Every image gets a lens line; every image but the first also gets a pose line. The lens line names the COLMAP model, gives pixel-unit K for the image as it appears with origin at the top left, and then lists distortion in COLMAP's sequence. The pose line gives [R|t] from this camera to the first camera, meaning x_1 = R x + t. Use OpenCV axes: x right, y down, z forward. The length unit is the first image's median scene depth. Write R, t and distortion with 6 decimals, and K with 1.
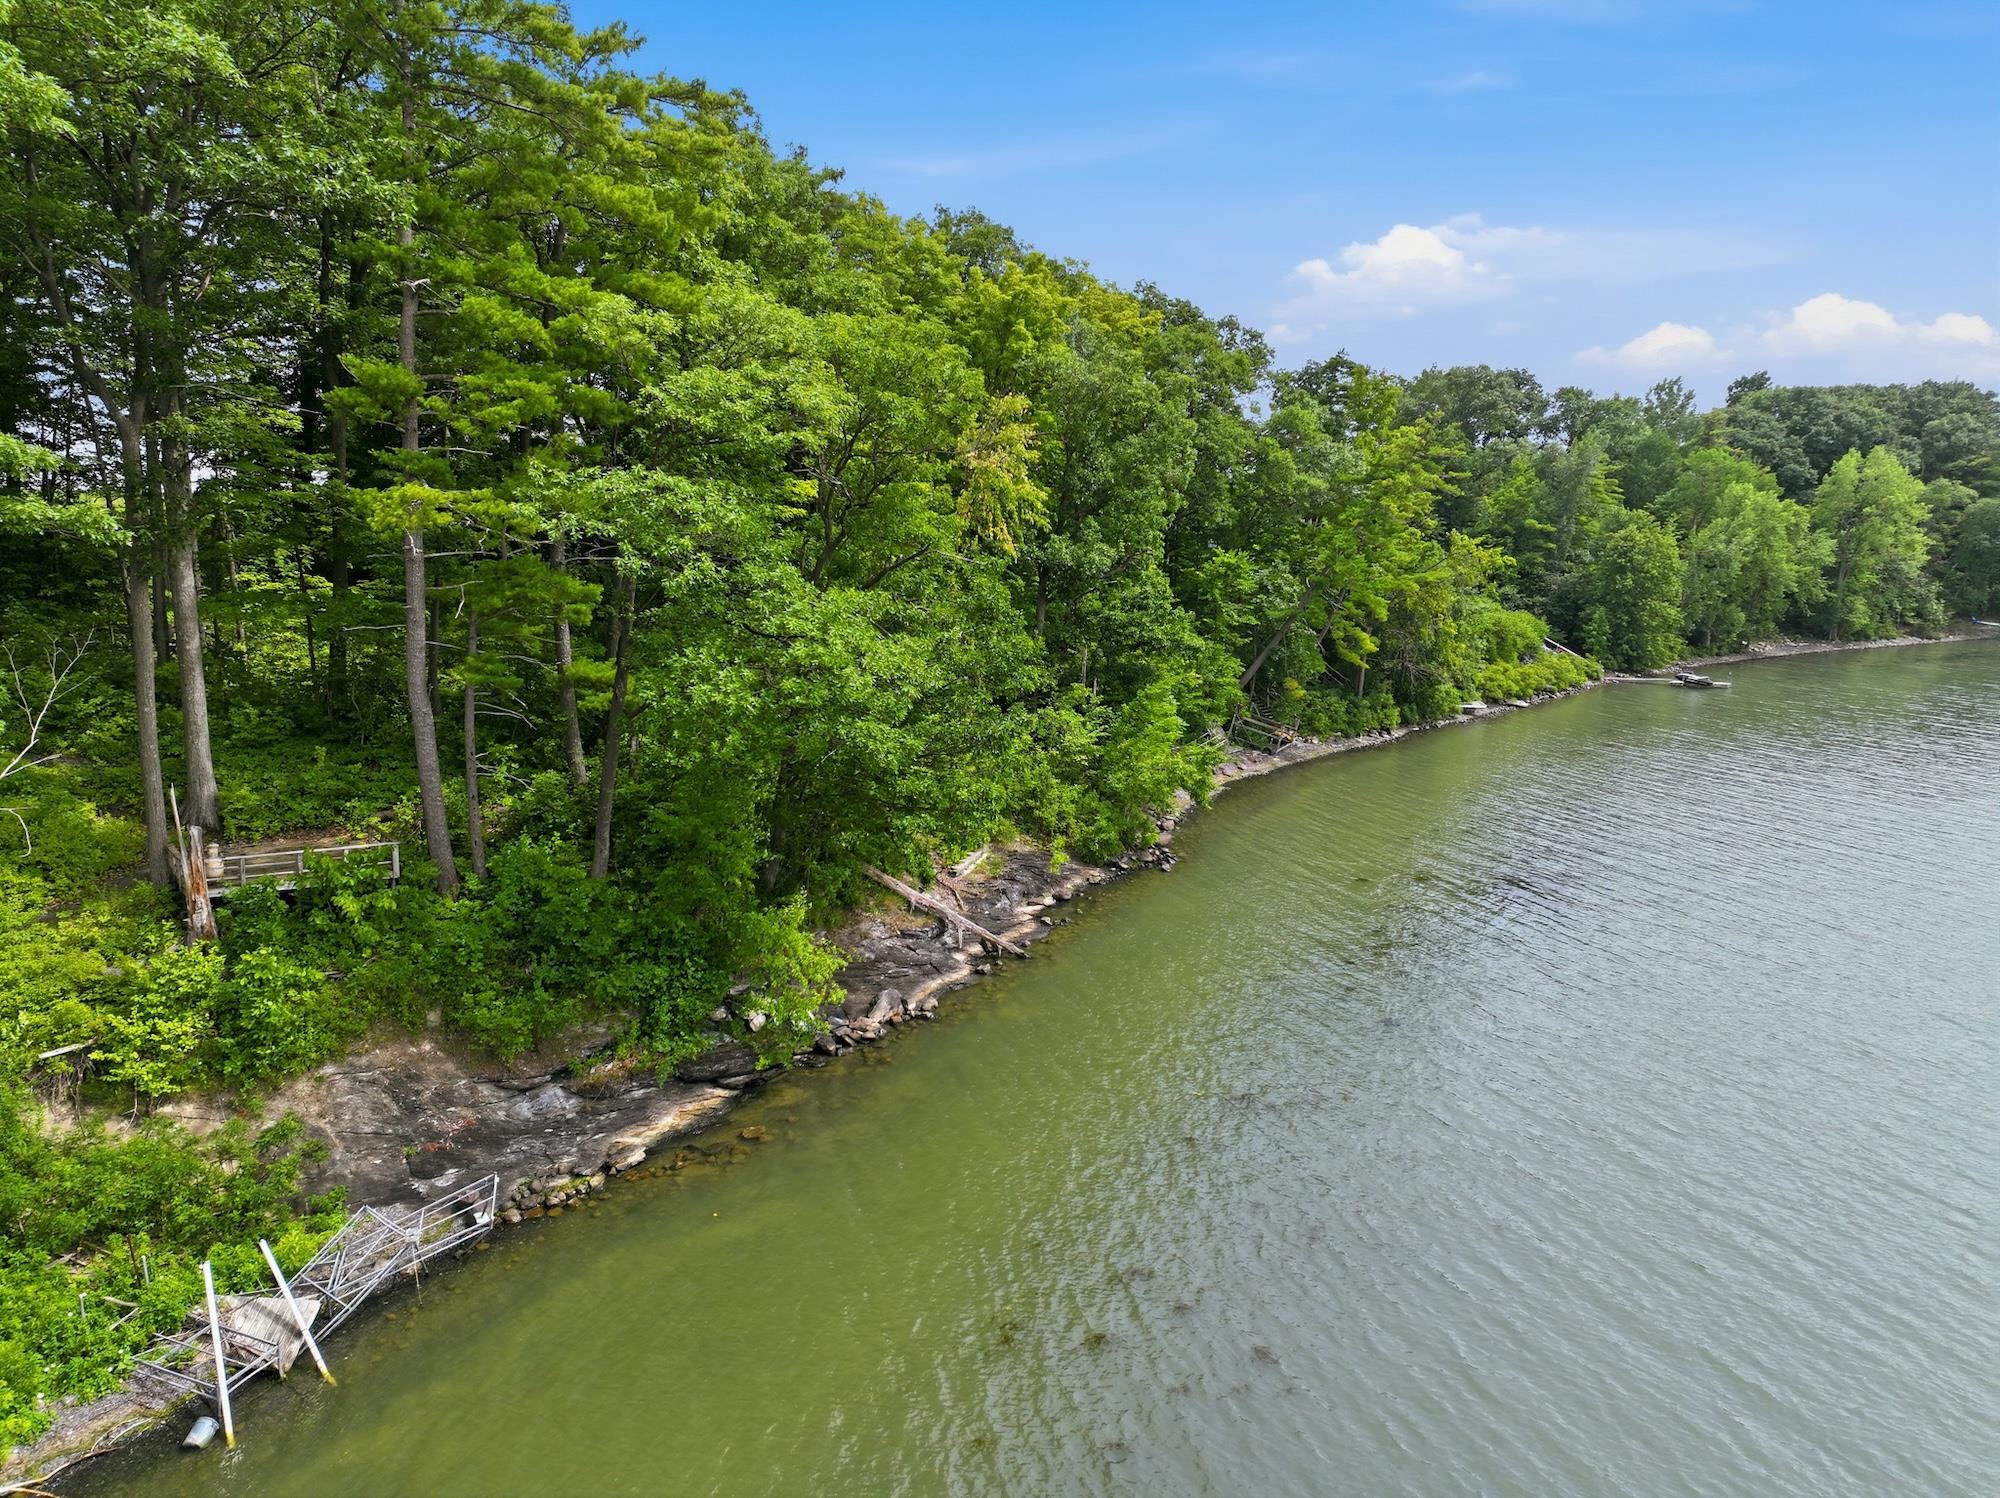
lens RADIAL K [[1401.3, 0, 1004.7], [0, 1401.3, 745.2], [0, 0, 1]] dist [0.001503, 0.010222]
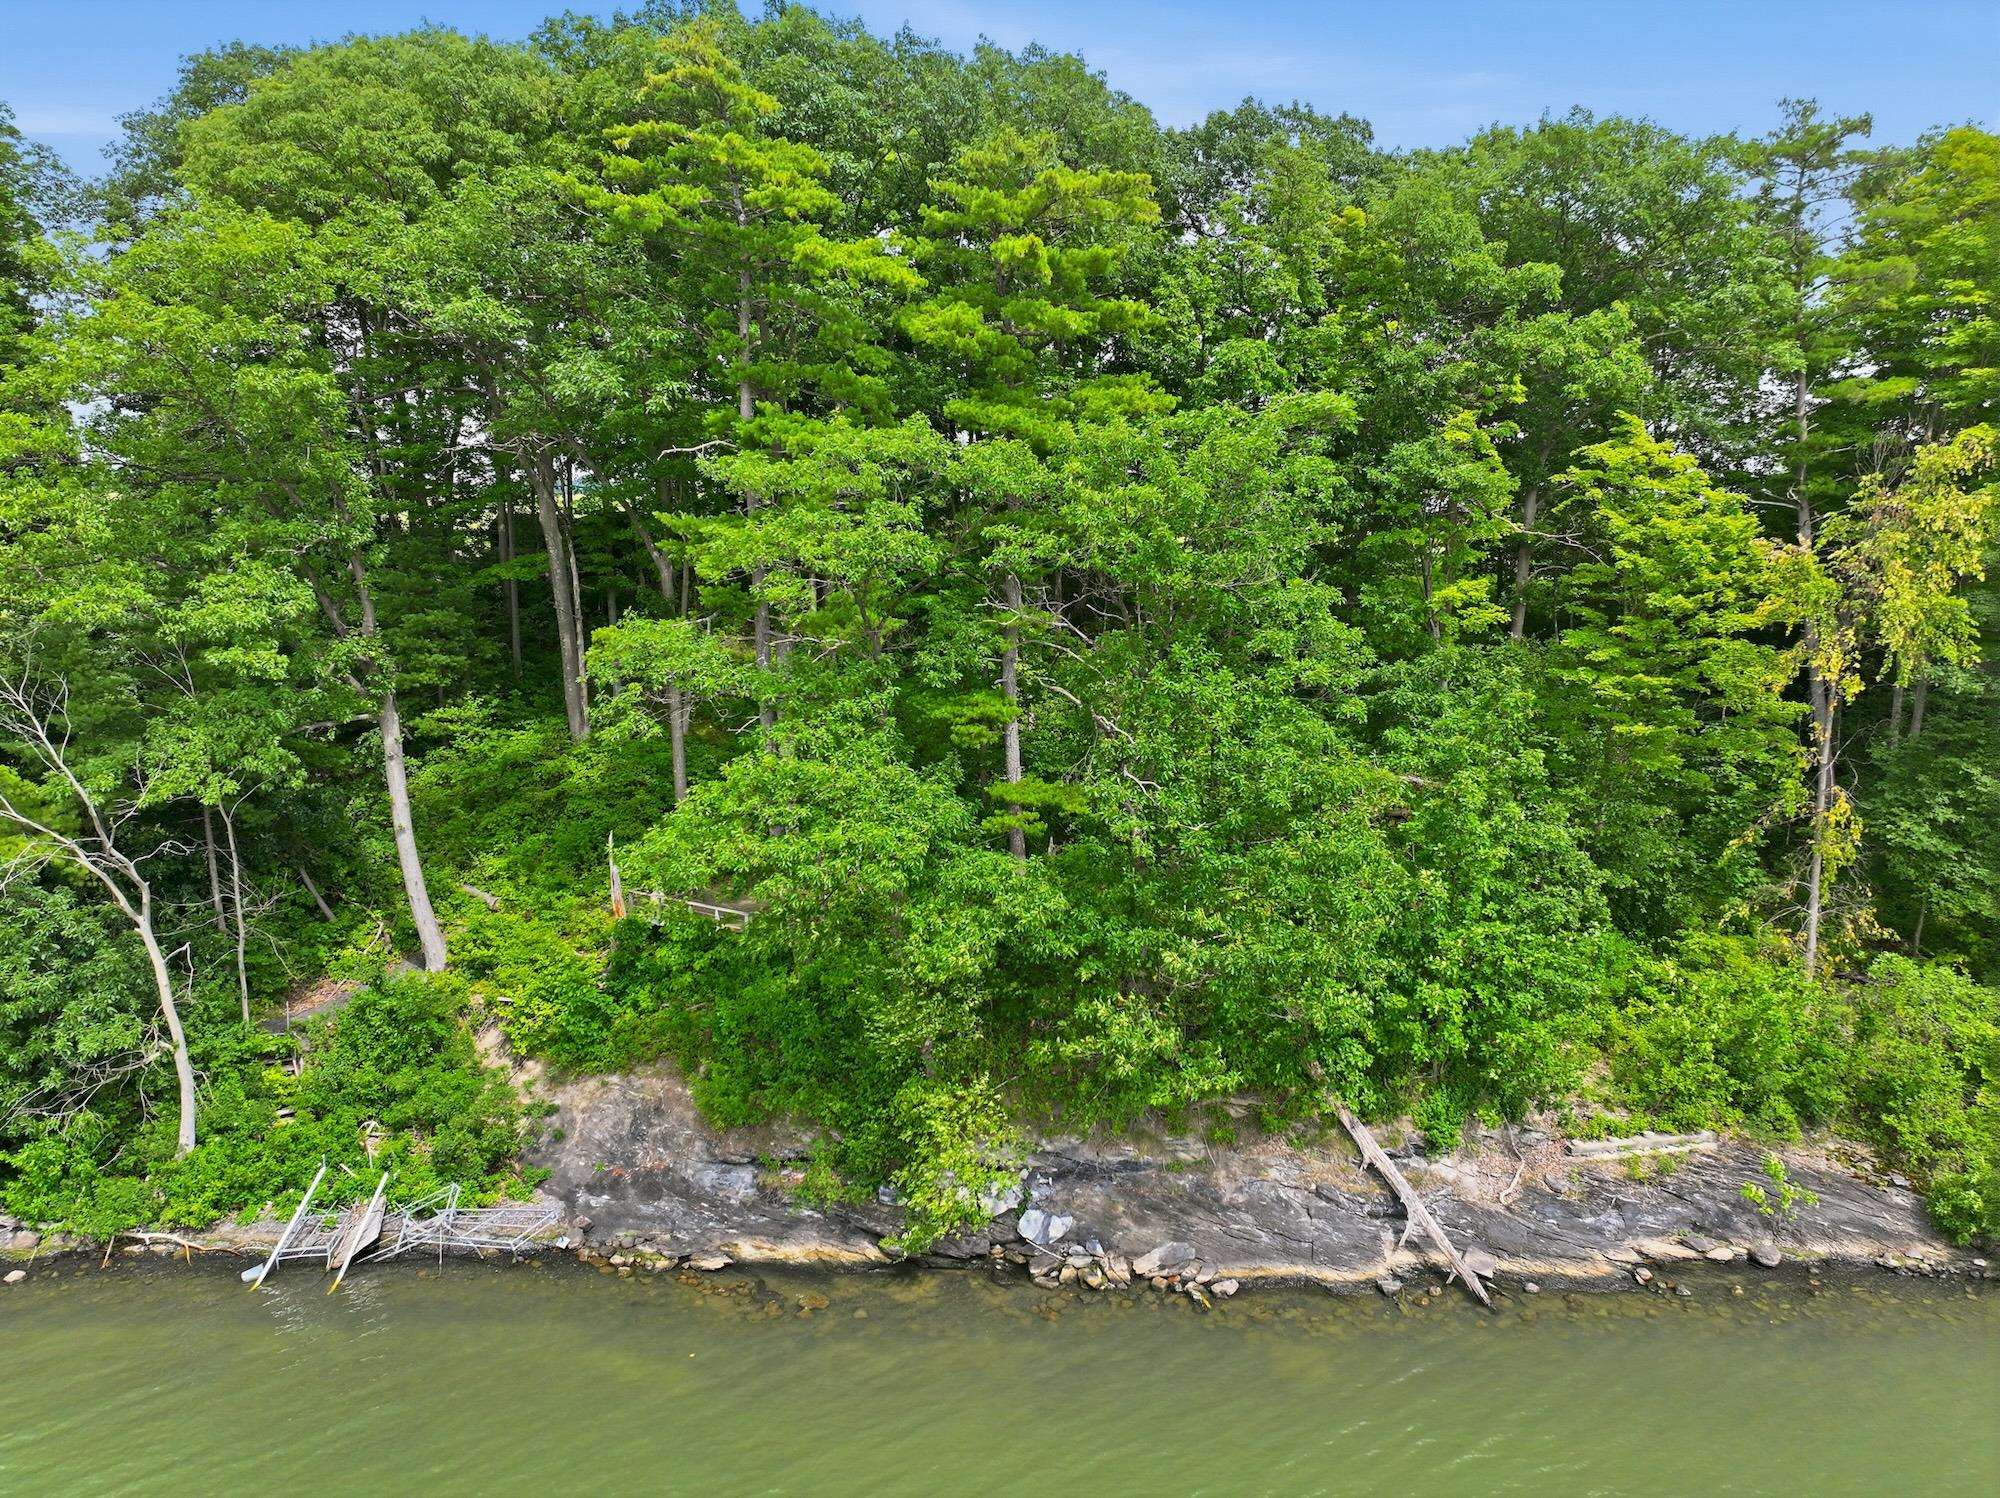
lens RADIAL K [[1401.3, 0, 1005.3], [0, 1401.3, 745.3], [0, 0, 1]] dist [0.001503, 0.010222]
pose [[0.440973, 0.137798, -0.886879, 0.600769], [-0.140830, 0.986527, 0.083257, -0.175578], [0.886402, 0.088185, 0.454438, 0.575544]]
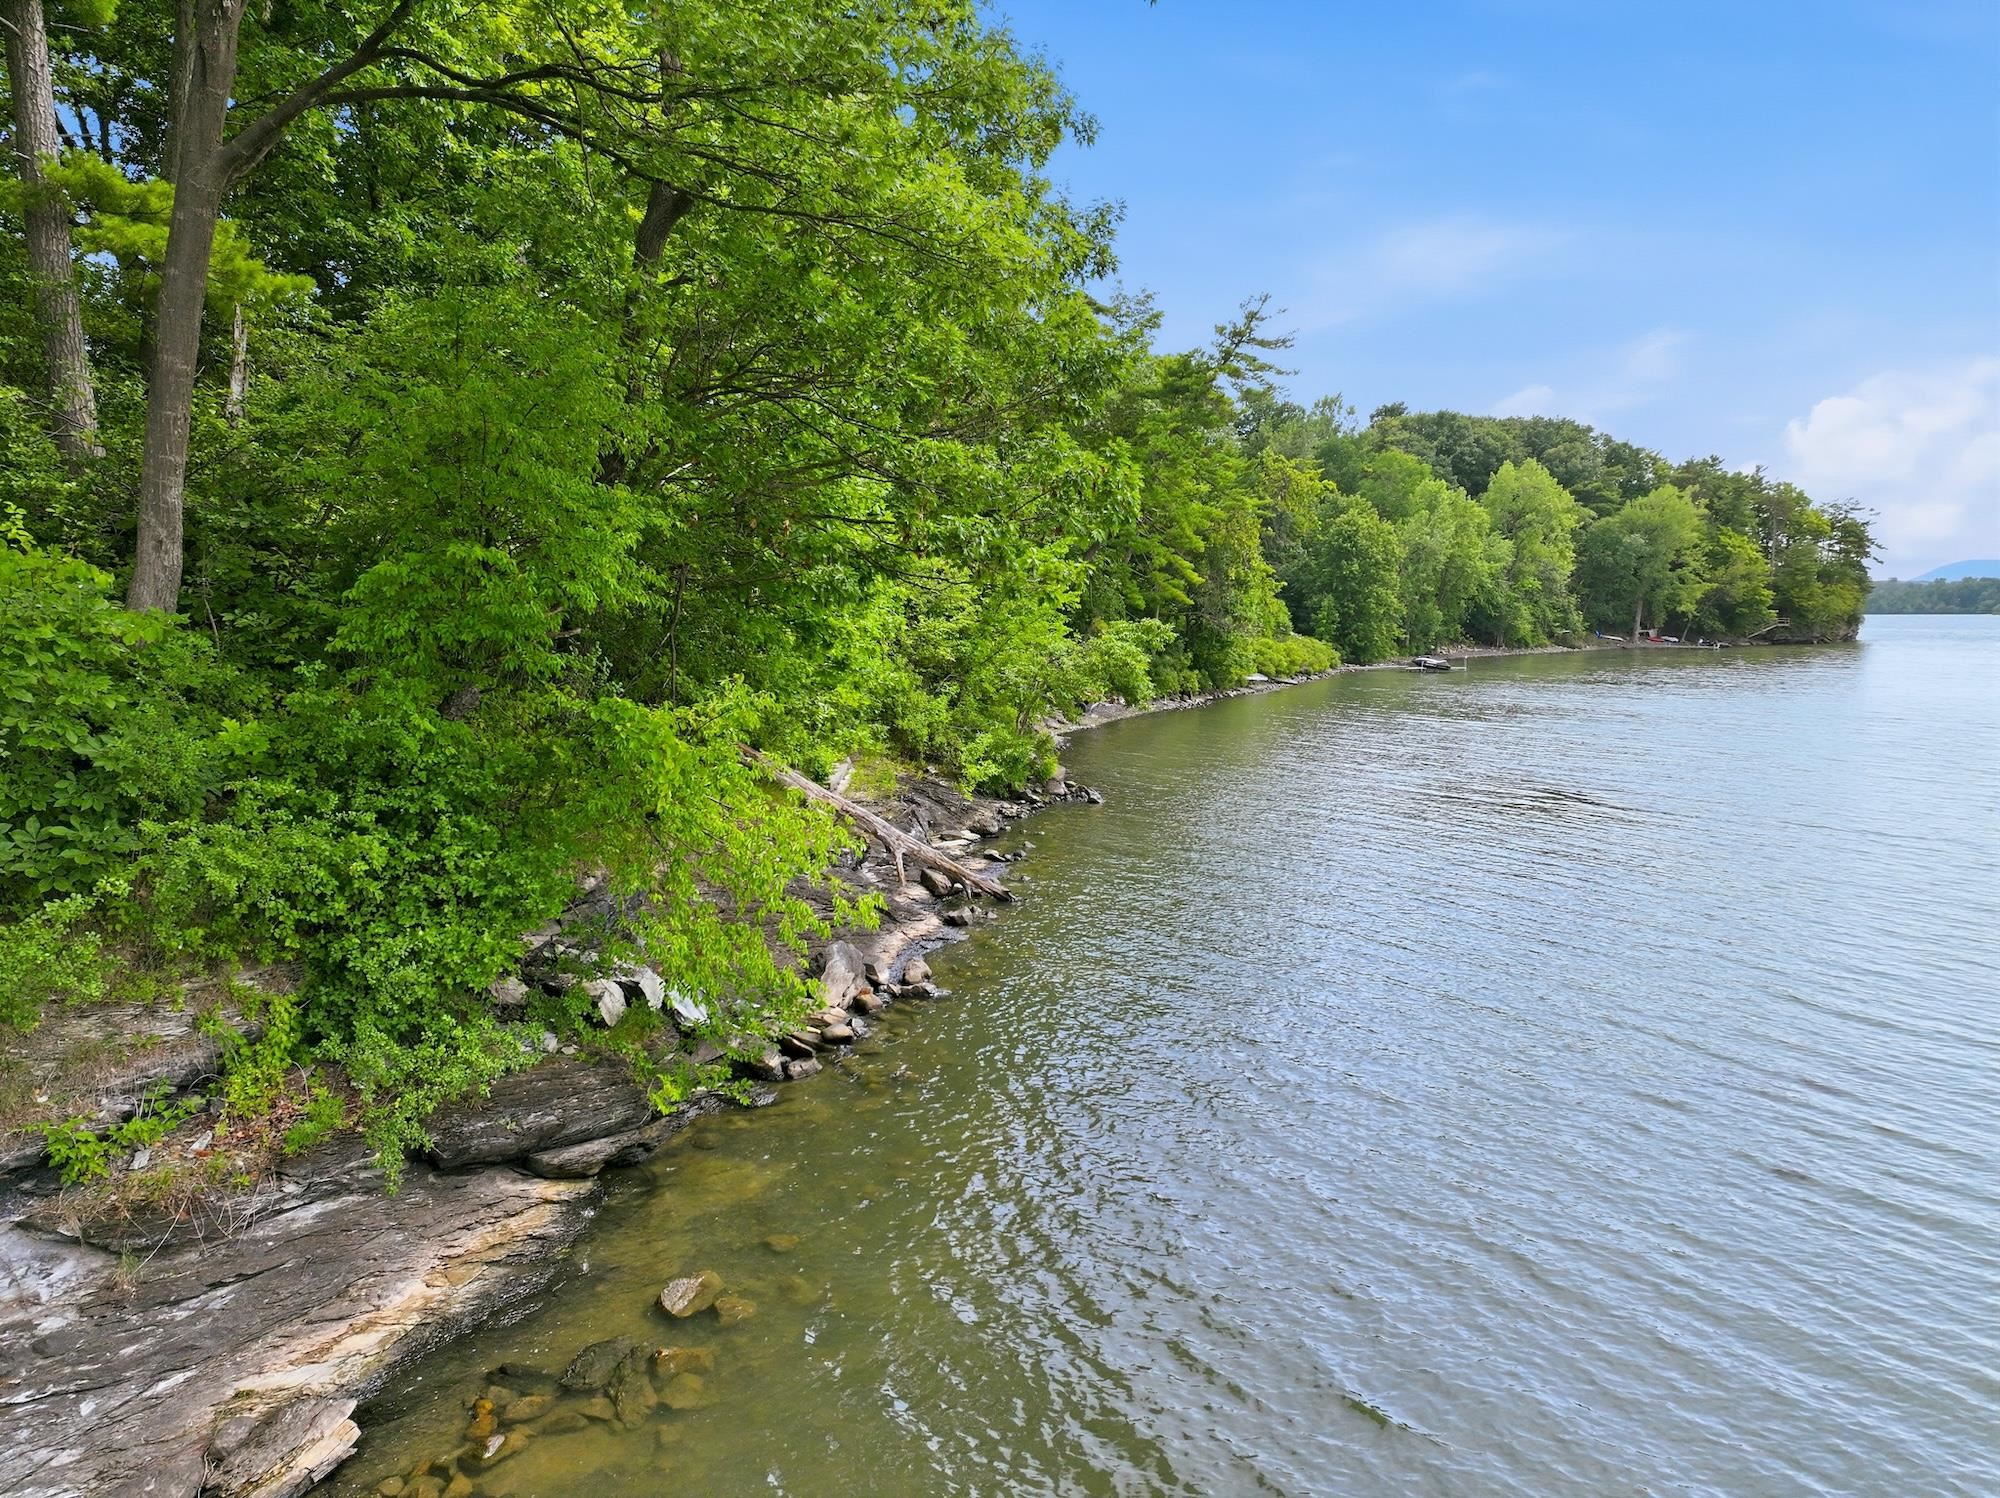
lens RADIAL K [[1401.3, 0, 1002.2], [0, 1401.3, 746.6], [0, 0, 1]] dist [0.001503, 0.010222]
pose [[0.961262, -0.024720, 0.274524, -0.174728], [0.039324, 0.998081, -0.047823, 0.146816], [-0.272815, 0.056766, 0.960390, 0.580276]]
